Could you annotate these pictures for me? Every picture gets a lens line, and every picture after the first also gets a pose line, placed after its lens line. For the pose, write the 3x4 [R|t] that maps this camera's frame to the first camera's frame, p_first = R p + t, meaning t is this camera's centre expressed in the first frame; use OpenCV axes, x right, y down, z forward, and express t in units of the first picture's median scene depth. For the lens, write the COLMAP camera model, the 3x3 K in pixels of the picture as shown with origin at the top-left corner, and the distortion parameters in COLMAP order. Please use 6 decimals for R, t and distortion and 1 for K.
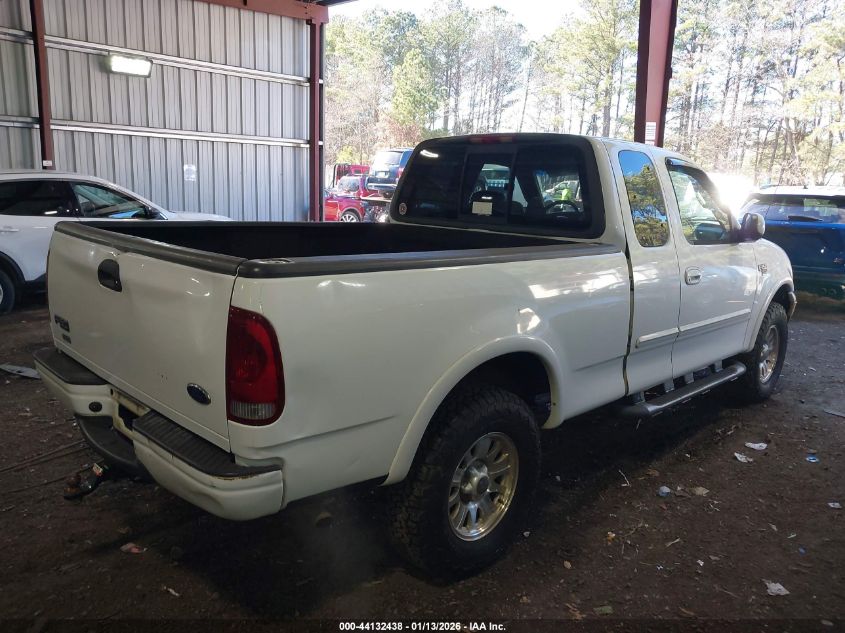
lens RADIAL K [[666.5, 0, 417.8], [0, 666.5, 318.1], [0, 0, 1]] dist [0.001717, -0.000627]
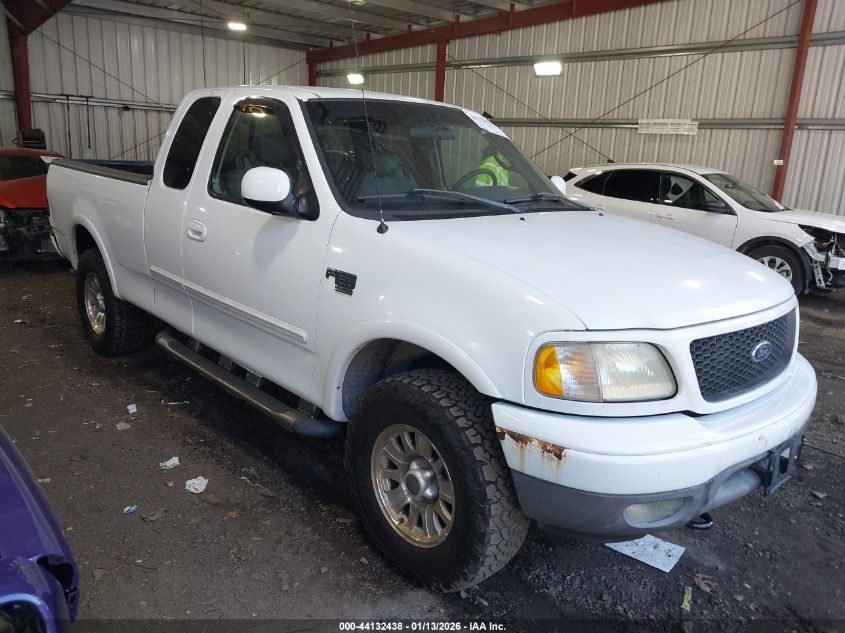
lens RADIAL K [[666.5, 0, 417.8], [0, 666.5, 318.1], [0, 0, 1]] dist [0.001717, -0.000627]
pose [[-0.042711, 0.201357, -0.978586, 1.244106], [-0.252165, 0.945596, 0.205575, -0.198816], [0.966741, 0.255545, 0.010388, 1.257148]]
